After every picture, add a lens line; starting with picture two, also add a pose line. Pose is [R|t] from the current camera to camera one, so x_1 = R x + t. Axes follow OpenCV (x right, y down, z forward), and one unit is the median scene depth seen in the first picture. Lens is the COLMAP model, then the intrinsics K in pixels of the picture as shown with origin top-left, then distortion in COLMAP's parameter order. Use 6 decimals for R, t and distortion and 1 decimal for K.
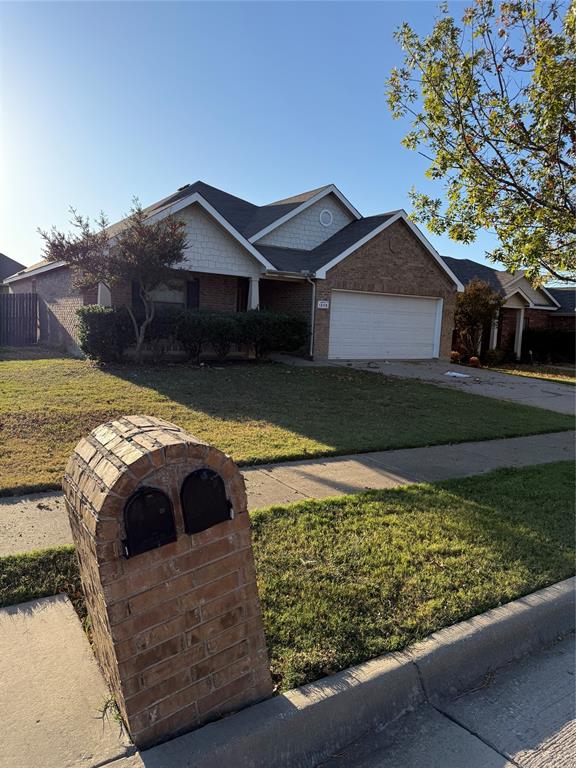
lens RADIAL K [[534.8, 0, 288.0], [0, 534.8, 384.0], [0, 0, 1]] dist [0.009520, -0.002016]
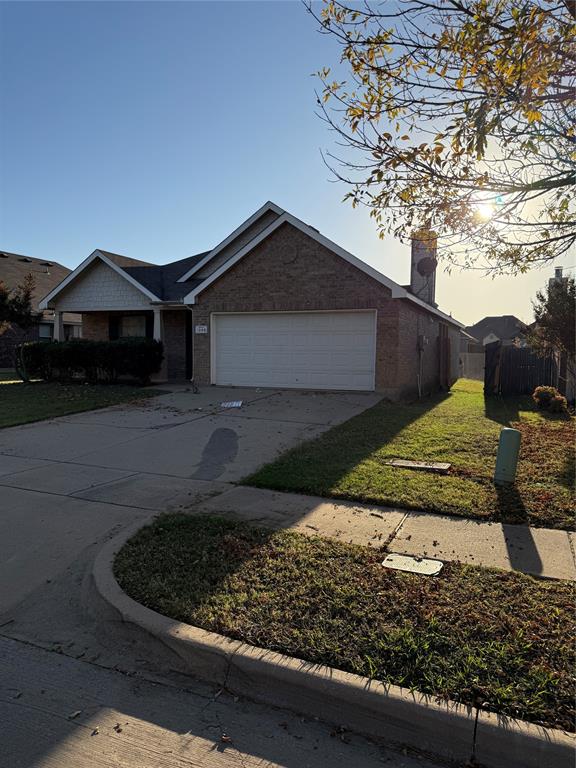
lens RADIAL K [[548.1, 0, 286.0], [0, 548.1, 371.7], [0, 0, 1]] dist [0.177844, -0.286655]
pose [[0.554863, -0.003203, -0.831936, 0.996038], [-0.082985, 0.994792, -0.059178, -0.022519], [0.827793, 0.101874, 0.551708, 0.569755]]
